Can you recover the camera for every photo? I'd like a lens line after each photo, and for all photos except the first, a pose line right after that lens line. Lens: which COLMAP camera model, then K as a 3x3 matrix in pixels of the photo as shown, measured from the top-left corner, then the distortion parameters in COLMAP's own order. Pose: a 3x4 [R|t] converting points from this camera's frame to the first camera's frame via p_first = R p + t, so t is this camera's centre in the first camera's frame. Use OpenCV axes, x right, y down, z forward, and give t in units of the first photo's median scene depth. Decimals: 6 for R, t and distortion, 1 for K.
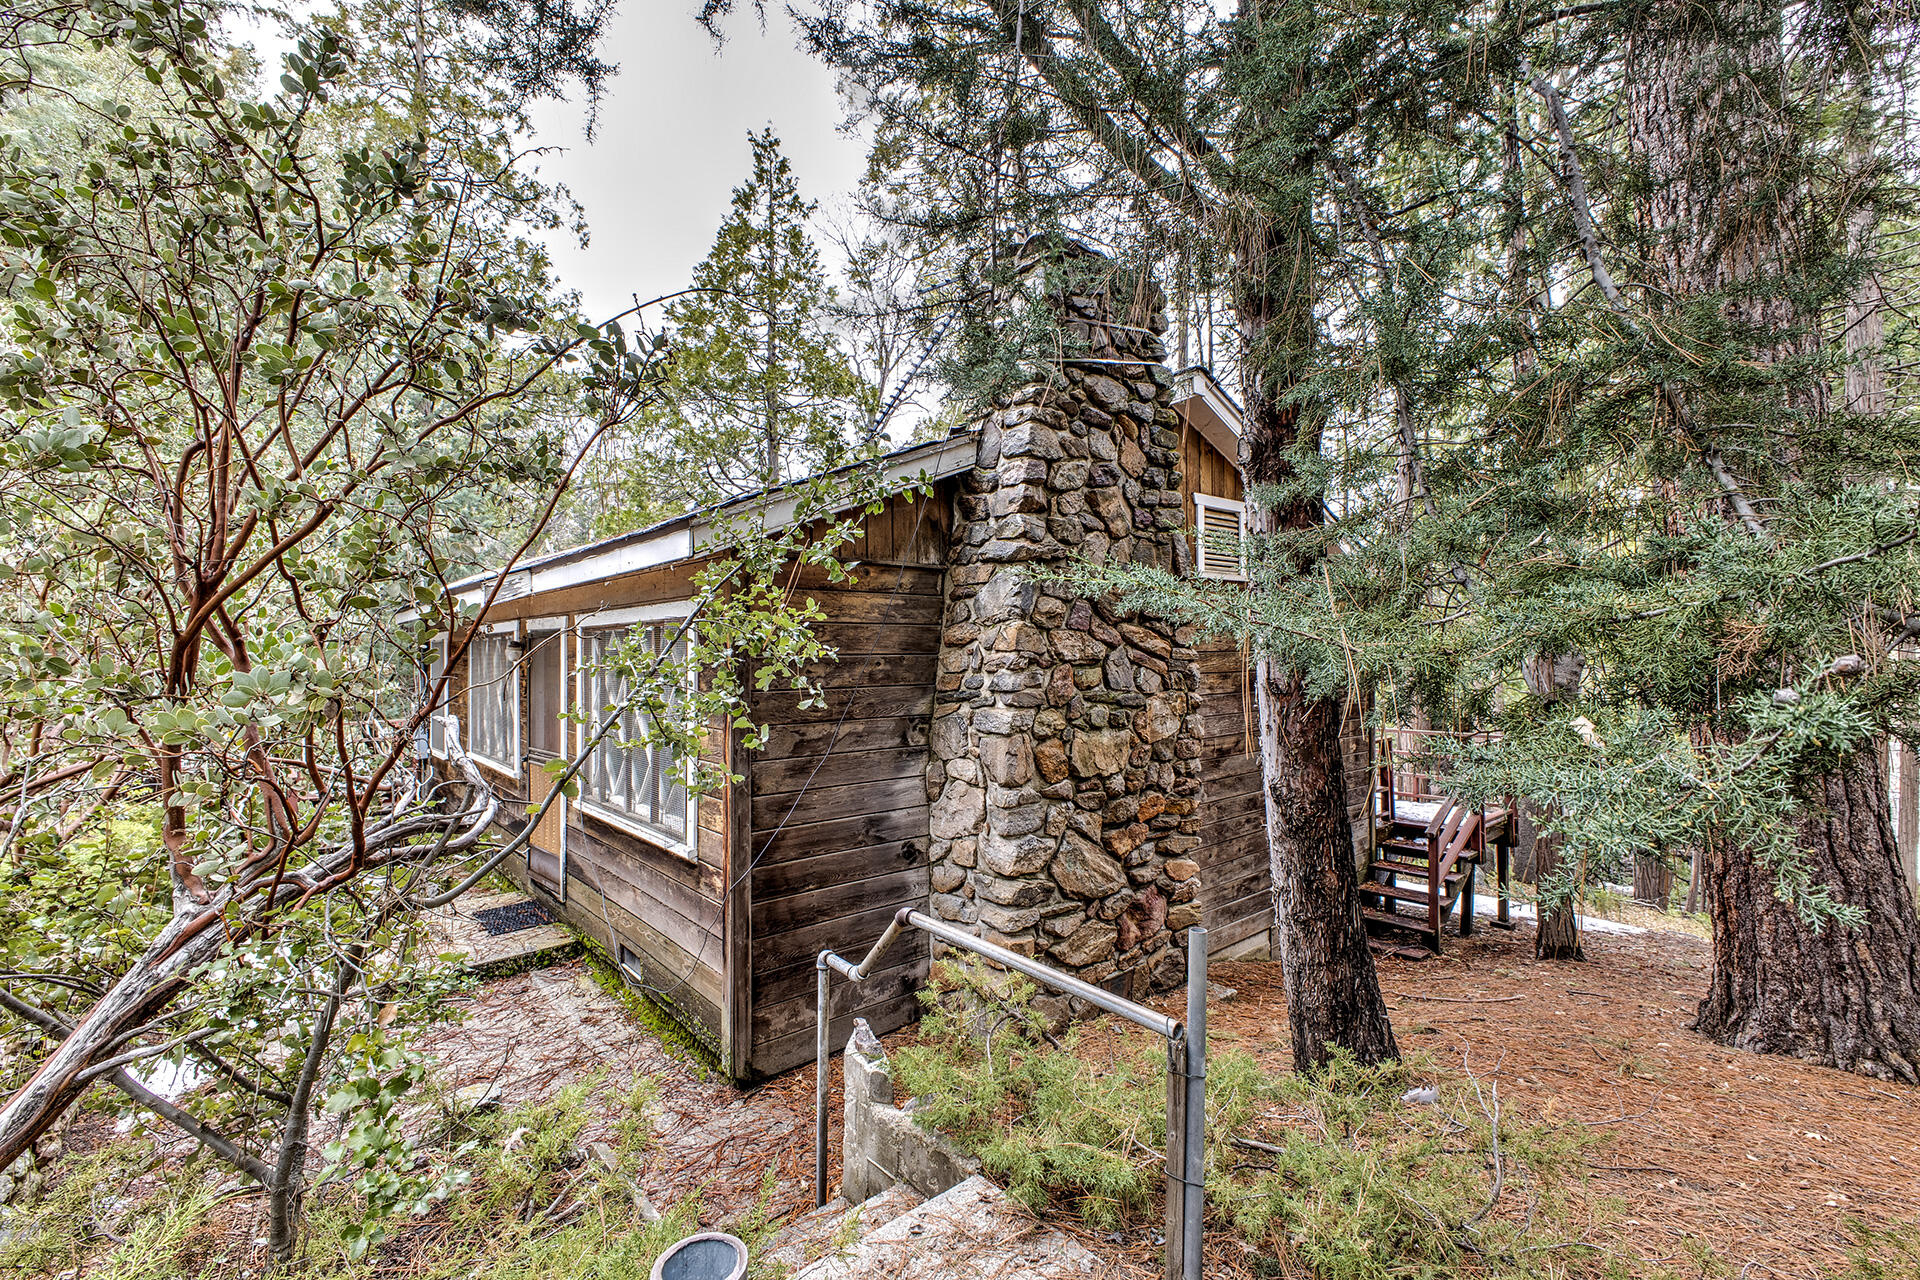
lens RADIAL K [[827.5, 0, 960.0], [0, 827.5, 640.0], [0, 0, 1]] dist [0.003061, -0.000009]
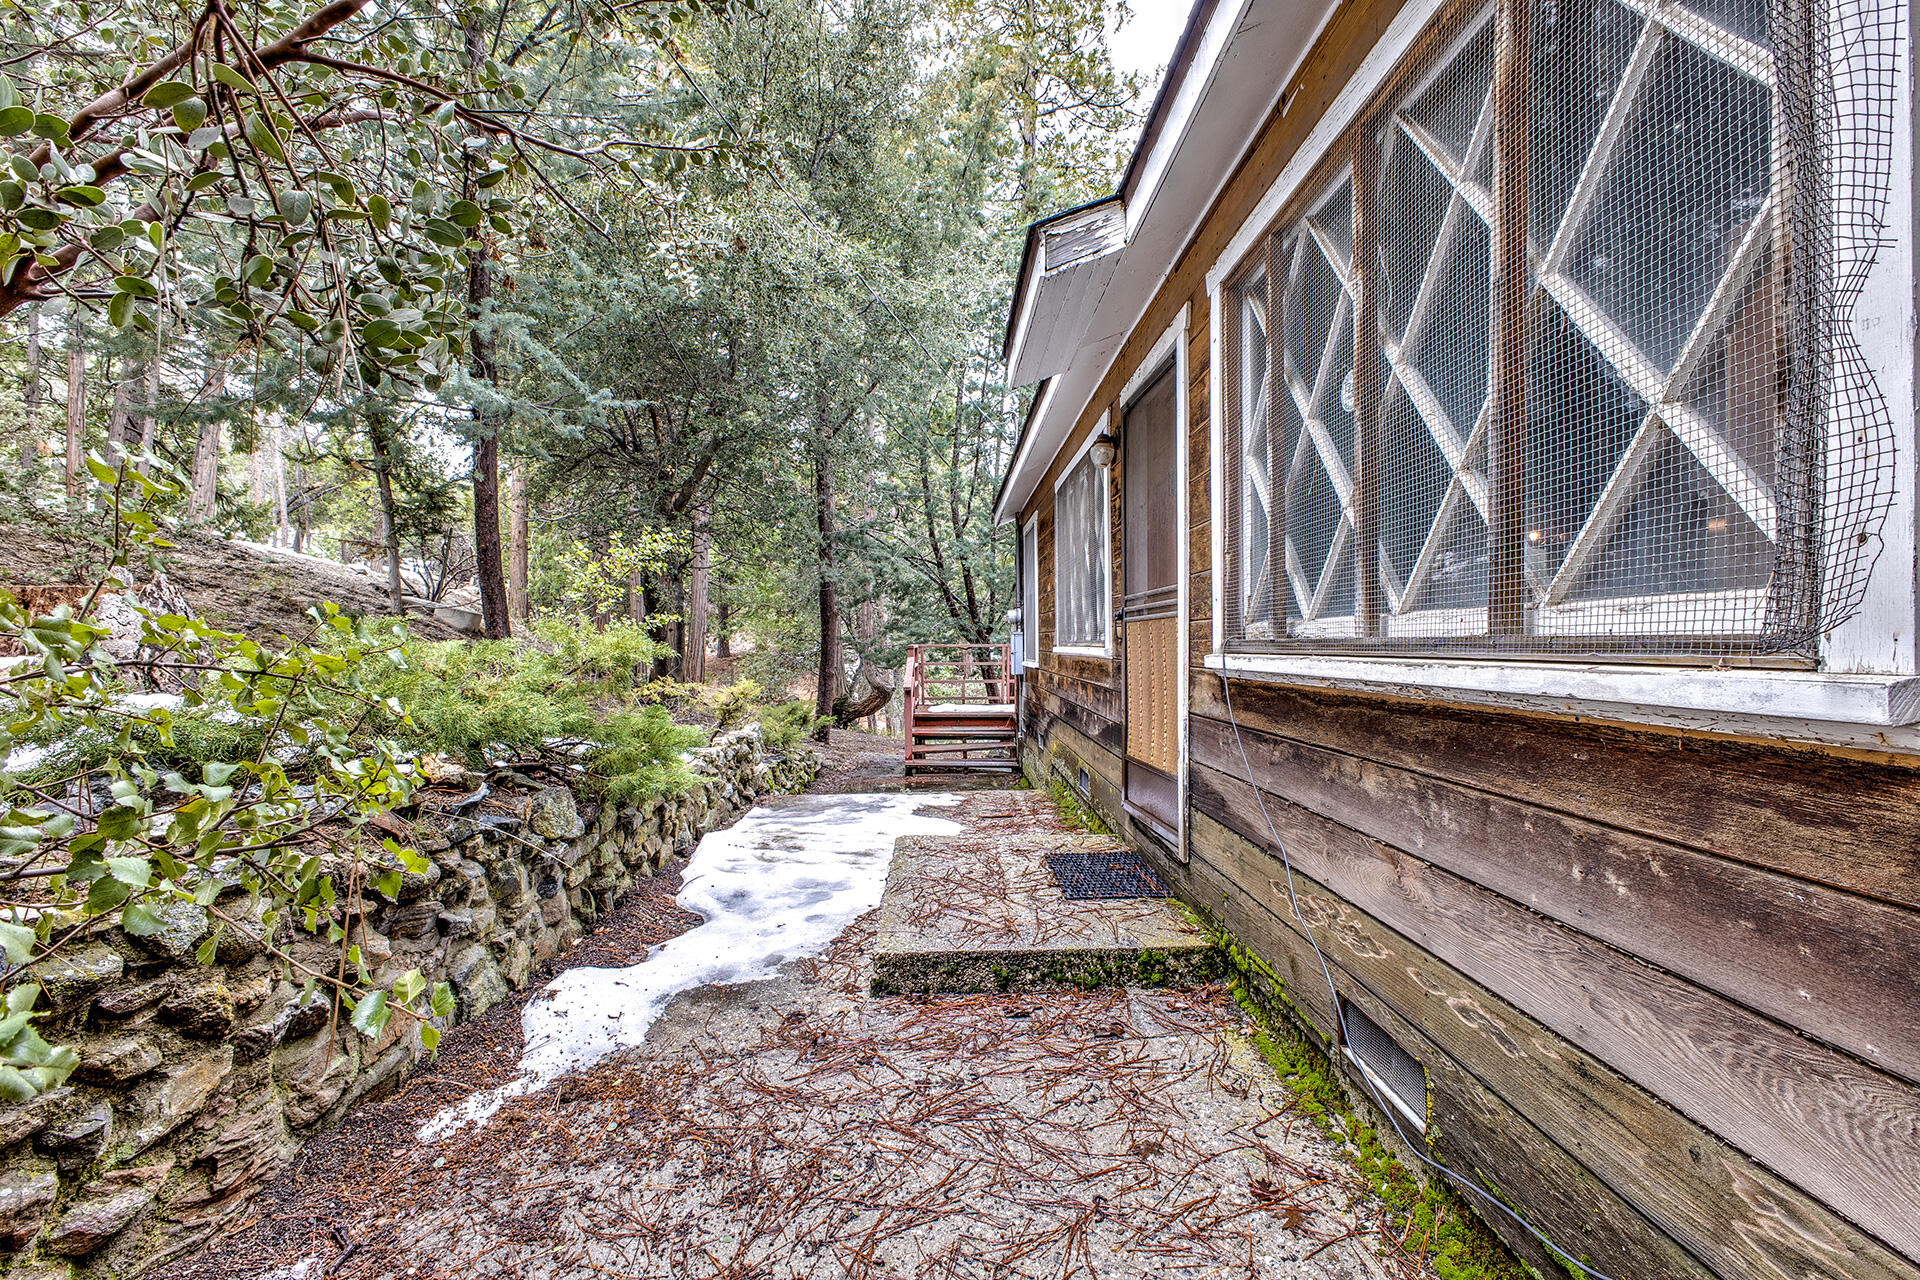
lens RADIAL K [[827.5, 0, 960.0], [0, 827.5, 640.0], [0, 0, 1]] dist [0.003061, -0.000009]
pose [[0.775896, 0.002792, -0.630854, -0.274191], [0.006949, 0.999892, 0.012971, 0.177491], [0.630822, -0.014448, 0.775793, 0.535157]]
